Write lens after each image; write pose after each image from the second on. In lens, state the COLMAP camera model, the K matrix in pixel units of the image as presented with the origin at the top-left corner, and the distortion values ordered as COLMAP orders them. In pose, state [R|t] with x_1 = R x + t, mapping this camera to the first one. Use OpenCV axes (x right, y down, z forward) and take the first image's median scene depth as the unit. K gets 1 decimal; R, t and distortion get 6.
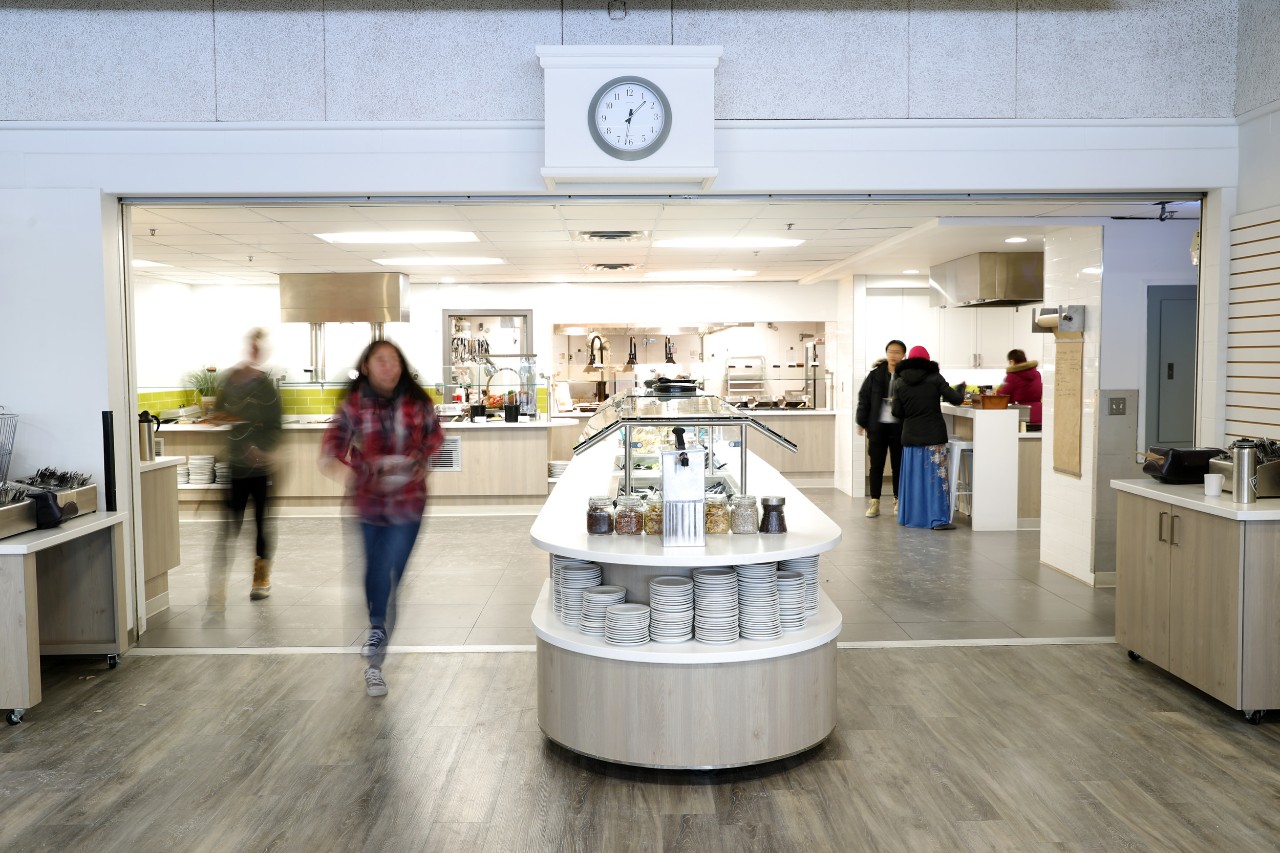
lens RADIAL K [[1120.6, 0, 640.0], [0, 1120.6, 426.5], [0, 0, 1]] dist [-0.002328, 0.005072]
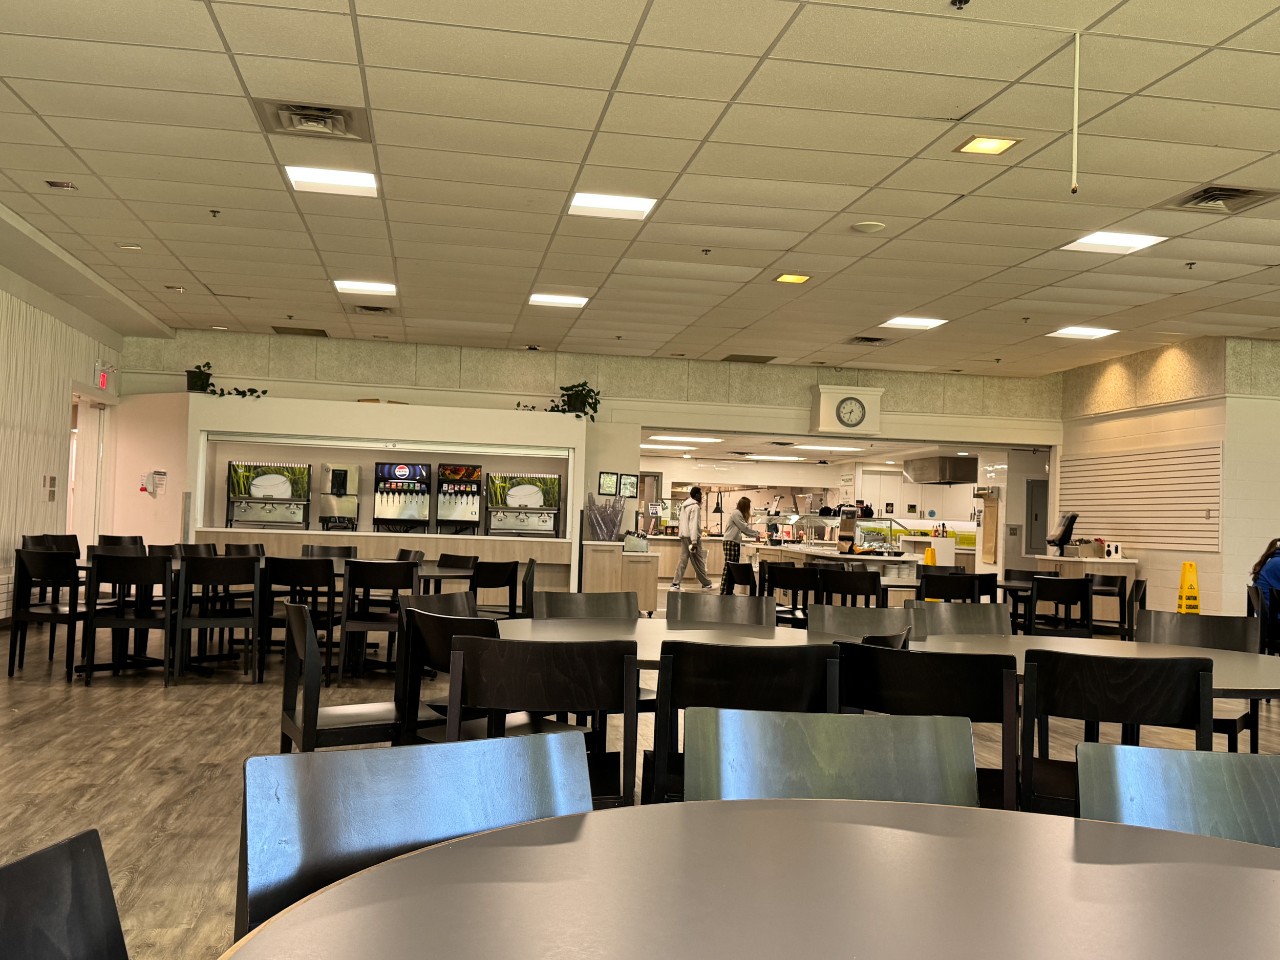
lens RADIAL K [[1200.2, 0, 640.0], [0, 1200.2, 480.0], [0, 0, 1]] dist [0.060932, -0.004602]
pose [[0.987141, 0.046376, 0.152979, -0.878188], [-0.032059, 0.994983, -0.094763, 0.166397], [-0.156606, 0.088640, 0.983675, -1.632268]]
